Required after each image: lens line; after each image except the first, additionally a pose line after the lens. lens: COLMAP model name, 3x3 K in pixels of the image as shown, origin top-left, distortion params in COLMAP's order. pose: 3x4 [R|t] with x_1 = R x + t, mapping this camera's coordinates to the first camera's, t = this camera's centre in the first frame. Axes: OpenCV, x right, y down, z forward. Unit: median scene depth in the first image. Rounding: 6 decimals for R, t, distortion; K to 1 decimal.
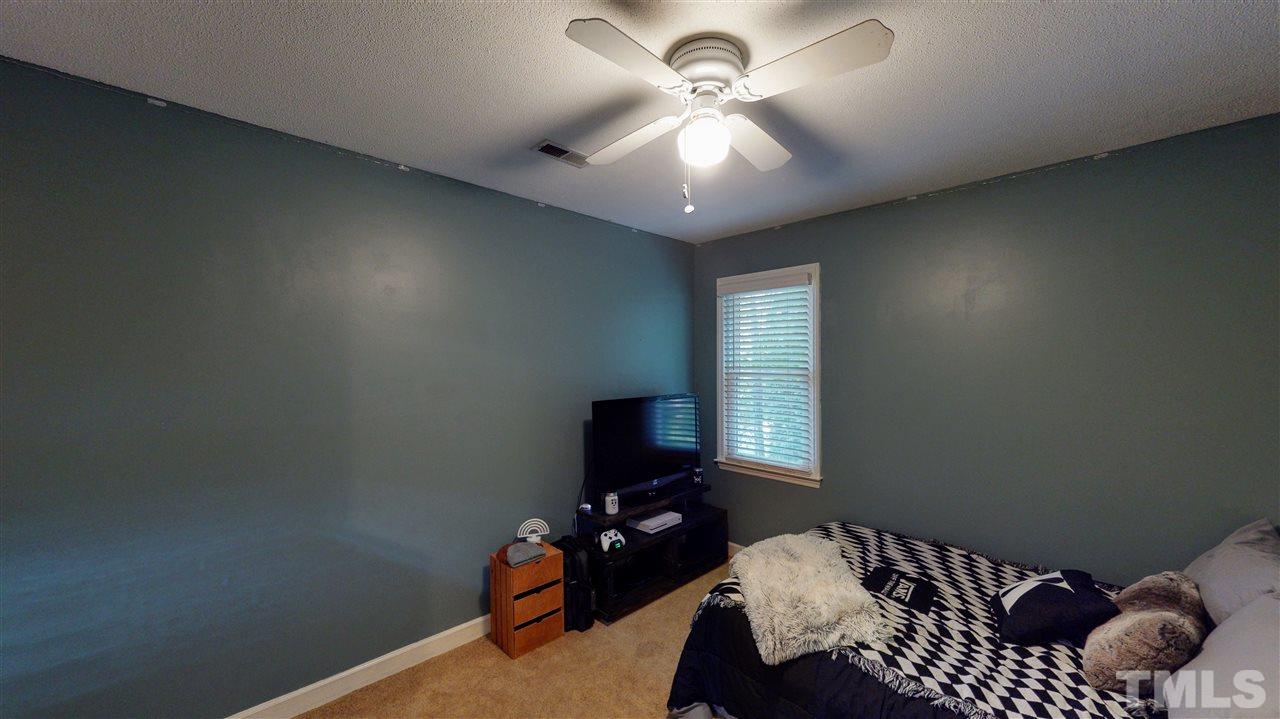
lens RADIAL K [[467.4, 0, 640.2], [0, 467.4, 361.1], [0, 0, 1]] dist [-0.000637, -0.000093]
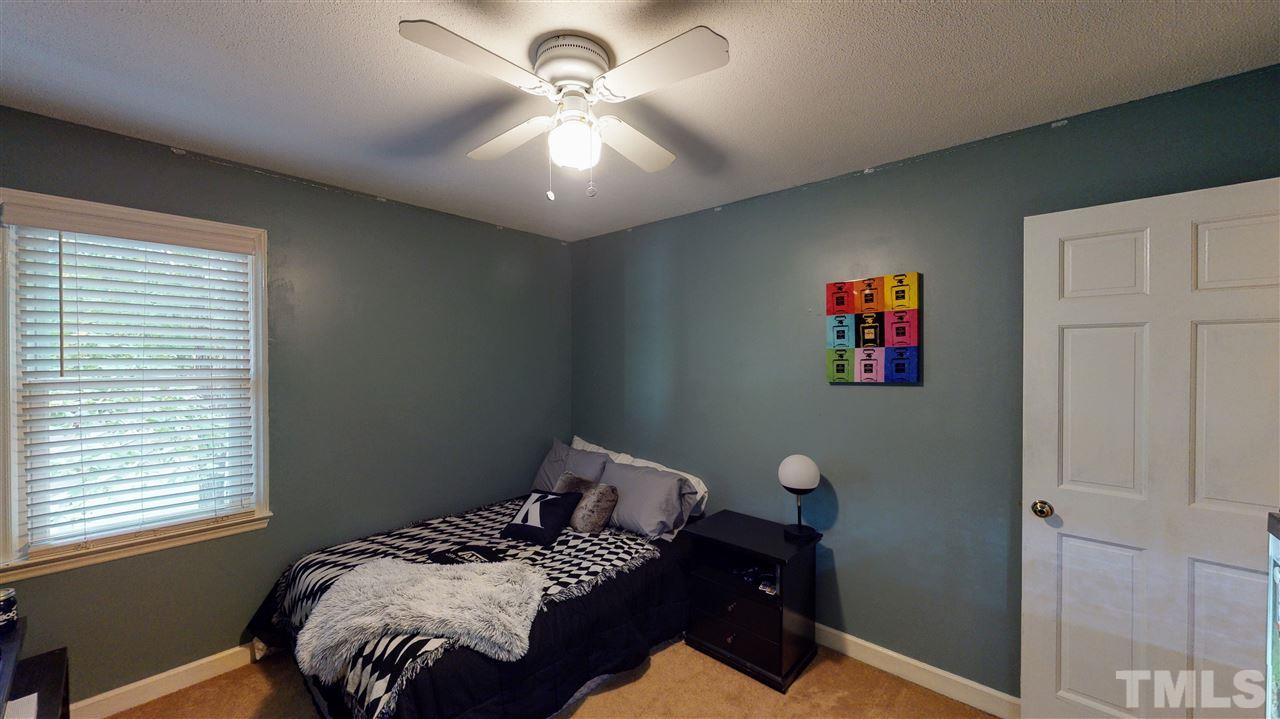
lens RADIAL K [[467.4, 0, 640.2], [0, 467.4, 361.1], [0, 0, 1]] dist [-0.000637, -0.000093]
pose [[-0.063938, -0.004394, 0.997944, -0.538518], [-0.000702, 0.999990, 0.004358, -0.002139], [-0.997954, -0.000422, -0.063941, 0.574691]]
